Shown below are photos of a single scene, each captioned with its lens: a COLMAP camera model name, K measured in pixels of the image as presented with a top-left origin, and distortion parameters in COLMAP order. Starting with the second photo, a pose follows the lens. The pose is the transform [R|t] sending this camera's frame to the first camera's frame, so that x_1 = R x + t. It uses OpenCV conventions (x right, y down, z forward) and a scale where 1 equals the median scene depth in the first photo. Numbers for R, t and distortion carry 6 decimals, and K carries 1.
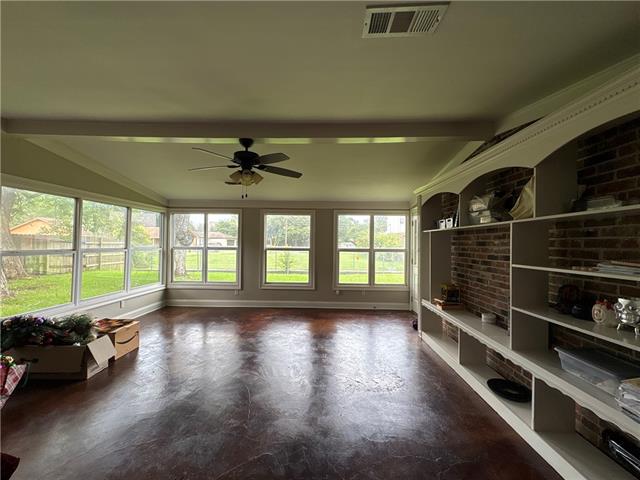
lens RADIAL K [[256.1, 0, 320.0], [0, 256.1, 240.0], [0, 0, 1]] dist [0.001240, 0.000392]
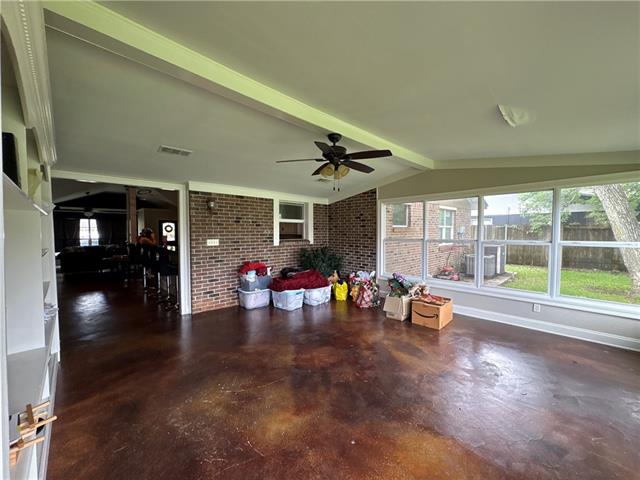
lens RADIAL K [[256.1, 0, 320.0], [0, 256.1, 240.0], [0, 0, 1]] dist [0.001240, 0.000392]
pose [[-0.699795, 0.014120, -0.714204, 0.258908], [0.003664, 0.999862, 0.016177, 0.009993], [0.714334, 0.008703, -0.699751, 0.871197]]
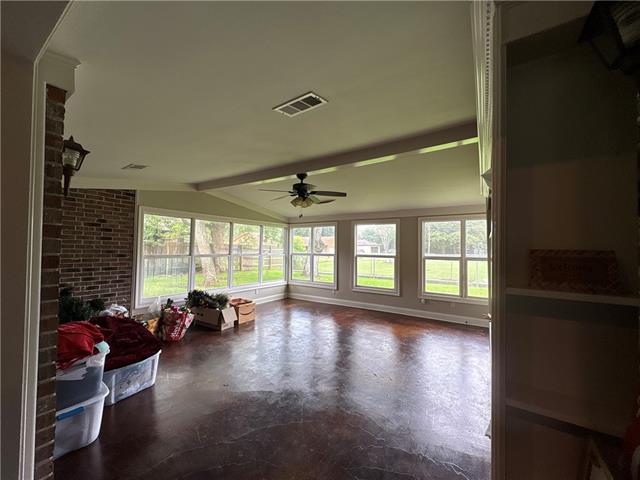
lens RADIAL K [[256.1, 0, 320.0], [0, 256.1, 240.0], [0, 0, 1]] dist [0.001240, 0.000392]
pose [[0.844694, -0.018583, -0.534927, 0.264535], [0.003707, 0.999576, -0.028871, -0.002210], [0.535237, 0.022404, 0.844405, -0.043514]]
